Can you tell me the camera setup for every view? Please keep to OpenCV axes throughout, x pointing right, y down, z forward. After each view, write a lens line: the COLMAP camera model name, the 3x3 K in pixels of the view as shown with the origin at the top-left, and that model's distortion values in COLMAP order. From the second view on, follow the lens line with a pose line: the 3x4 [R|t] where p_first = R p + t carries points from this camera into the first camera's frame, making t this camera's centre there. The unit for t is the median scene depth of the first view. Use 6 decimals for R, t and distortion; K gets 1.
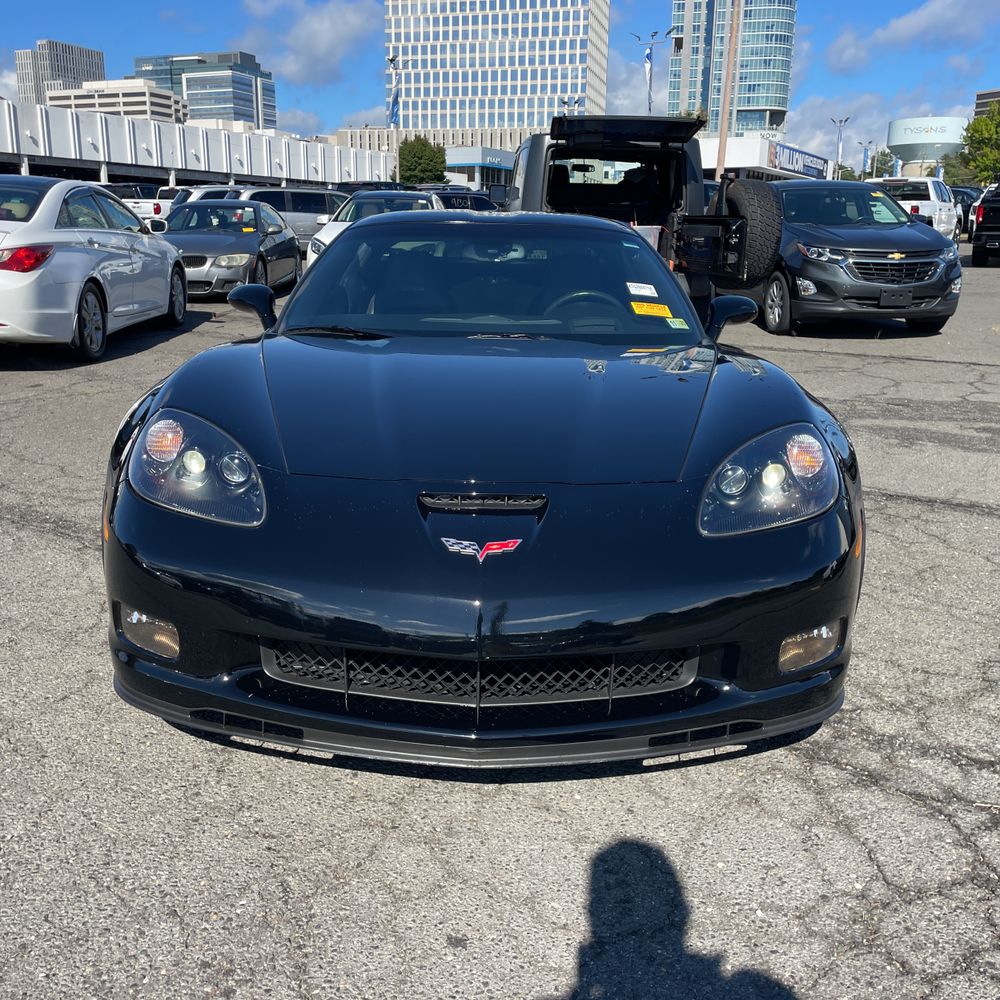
lens RADIAL K [[1010.6, 0, 505.2], [0, 1010.6, 497.3], [0, 0, 1]] dist [0.095606, -0.131821]
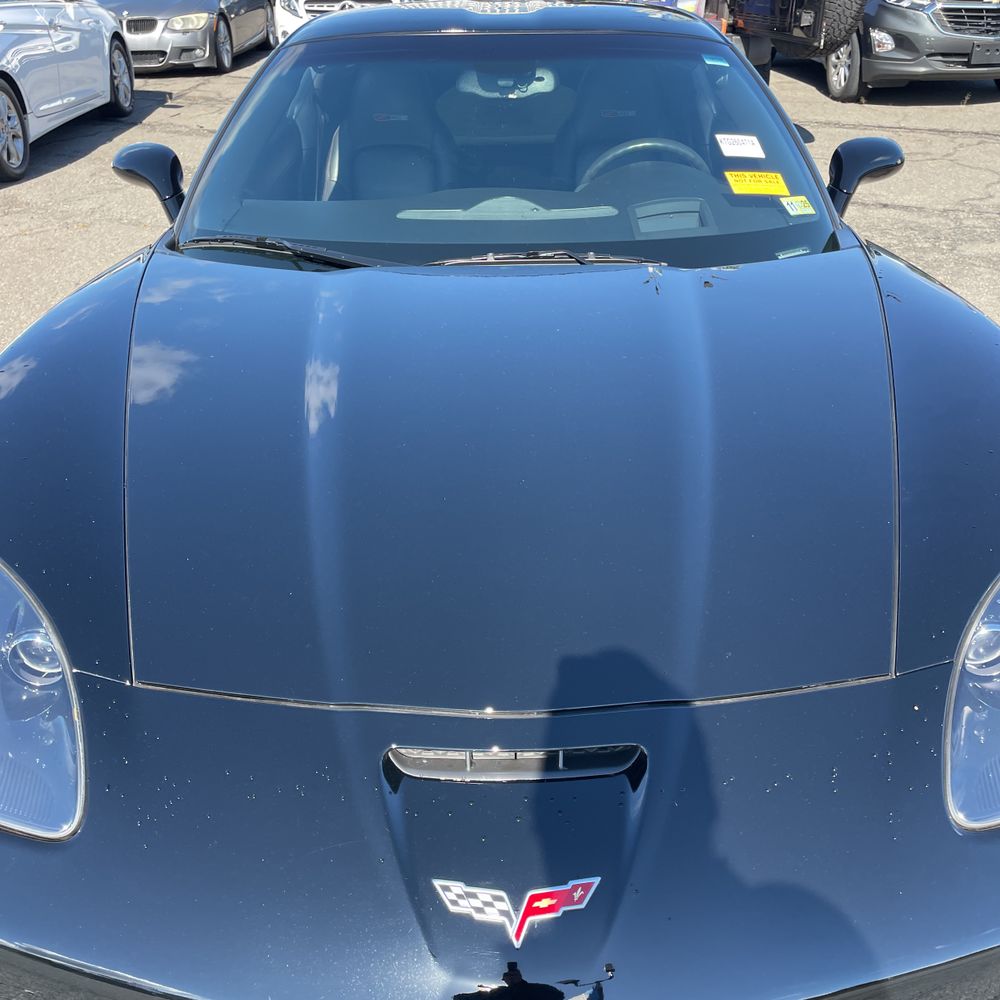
lens RADIAL K [[1010.6, 0, 505.2], [0, 1010.6, 497.3], [0, 0, 1]] dist [0.095606, -0.131821]
pose [[0.999548, -0.025430, -0.016033, -0.003837], [0.028447, 0.972558, 0.230916, -0.059738], [0.009720, -0.231268, 0.972842, 0.133963]]
